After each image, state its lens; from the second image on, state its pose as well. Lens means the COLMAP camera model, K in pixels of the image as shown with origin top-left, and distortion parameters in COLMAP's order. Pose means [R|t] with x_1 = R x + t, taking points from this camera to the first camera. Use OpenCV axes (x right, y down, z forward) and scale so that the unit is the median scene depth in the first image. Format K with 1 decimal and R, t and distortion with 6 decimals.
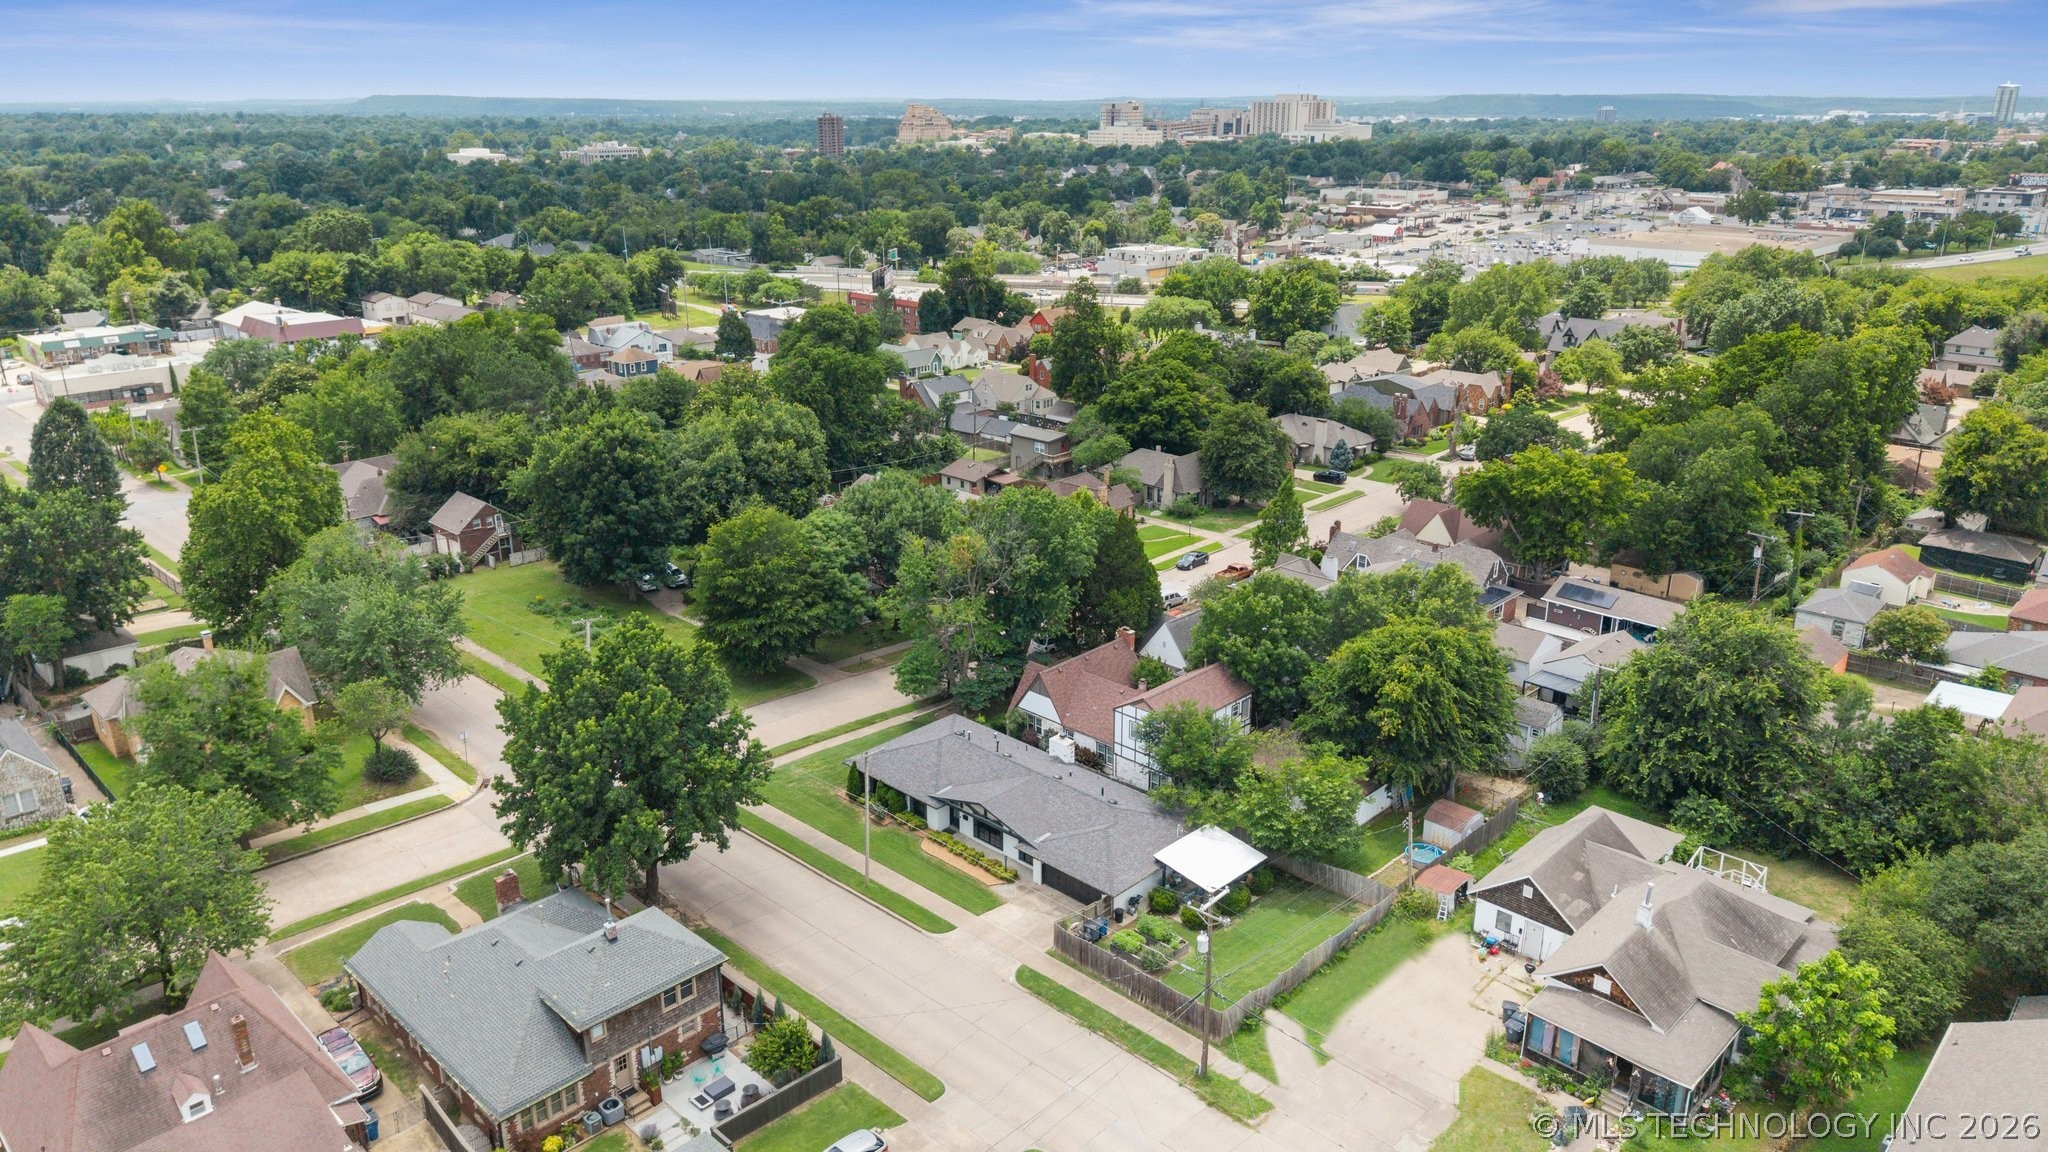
lens RADIAL K [[1360.0, 0, 1024.0], [0, 1360.0, 576.0], [0, 0, 1]] dist [0.023559, -0.039497]
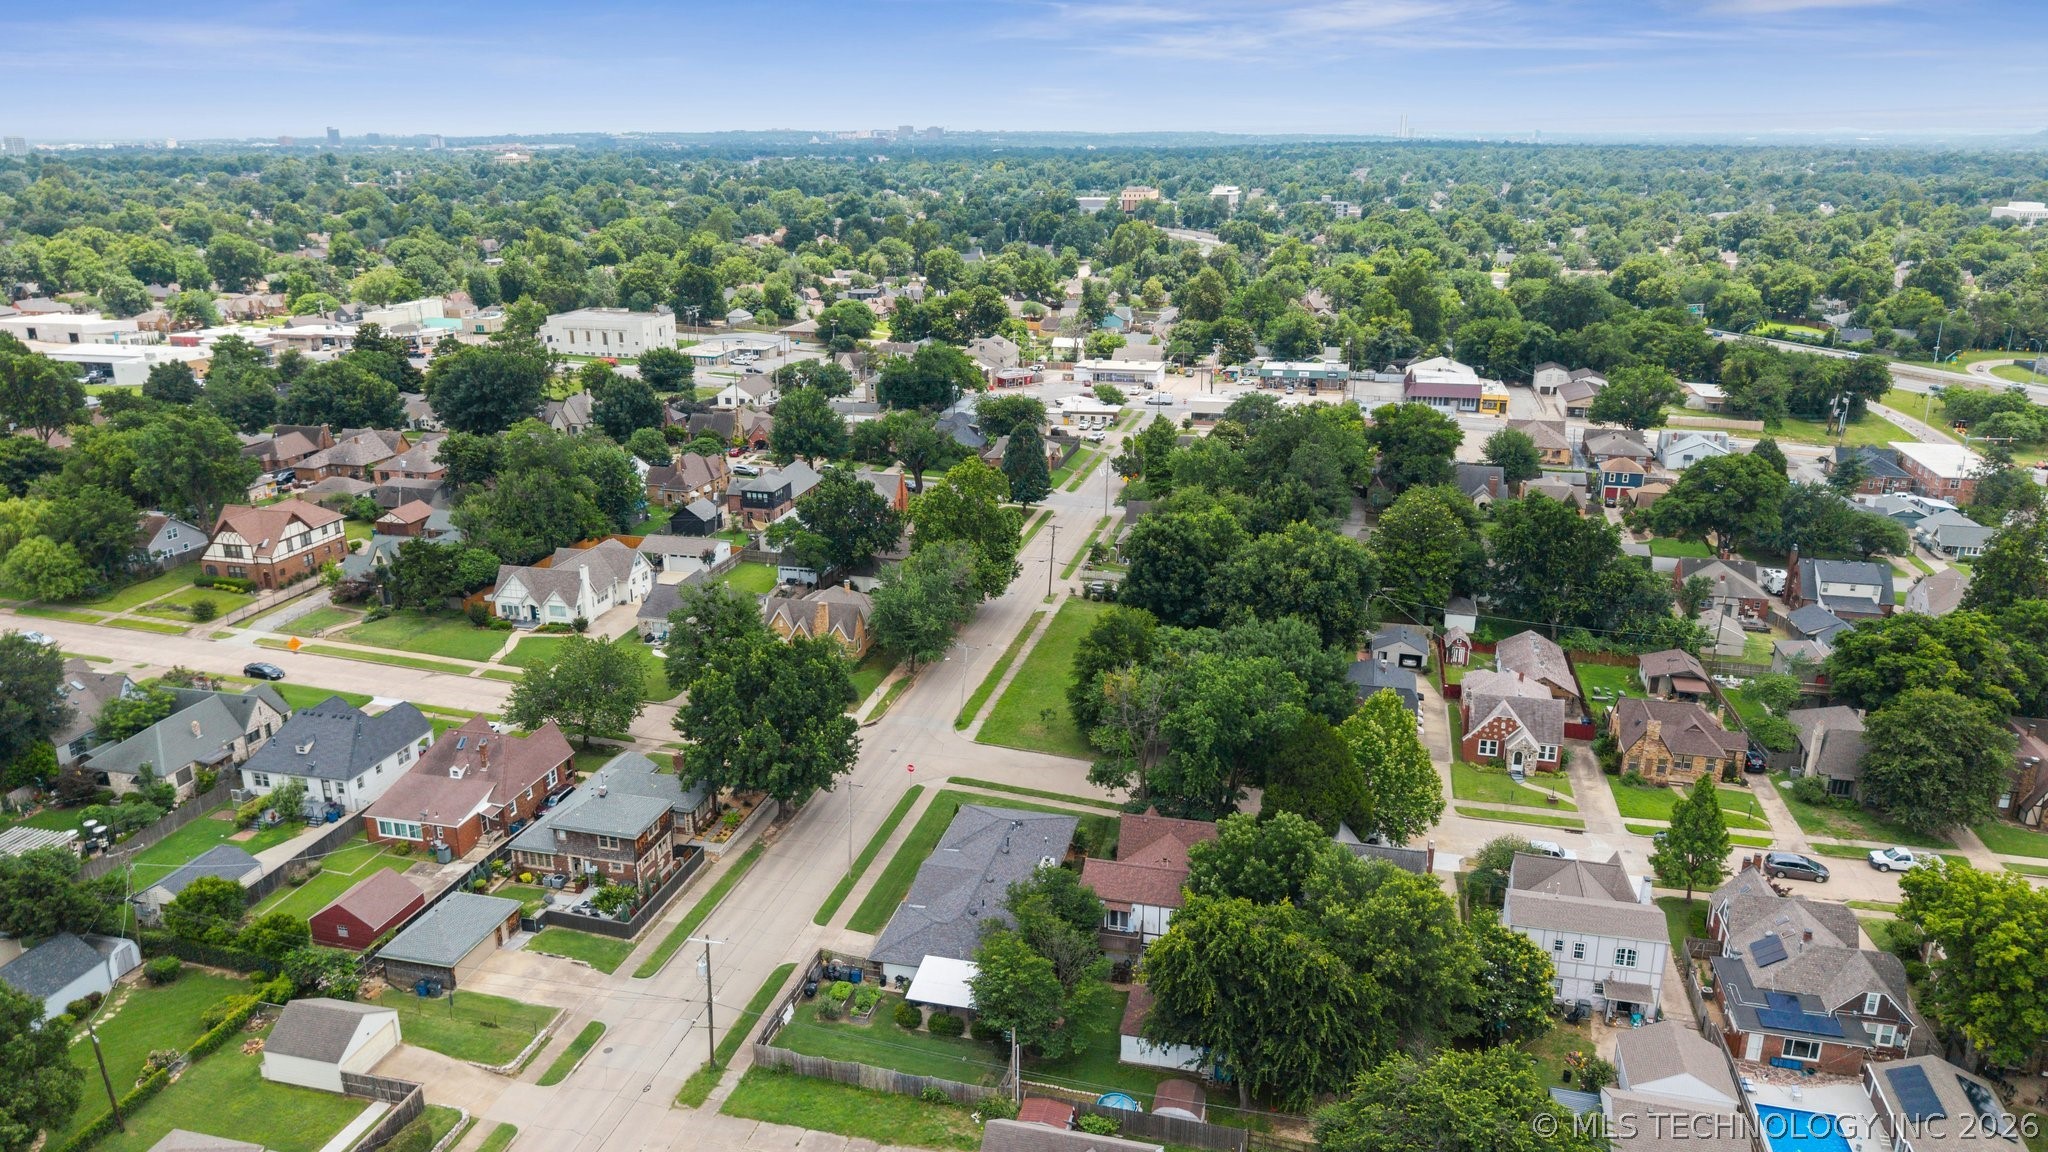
lens RADIAL K [[1360.0, 0, 1024.0], [0, 1360.0, 576.0], [0, 0, 1]] dist [0.023559, -0.039497]
pose [[0.505649, 0.257053, -0.823555, 0.927294], [-0.275302, 0.952752, 0.128348, -0.256046], [0.817635, 0.161827, 0.552525, 0.317365]]
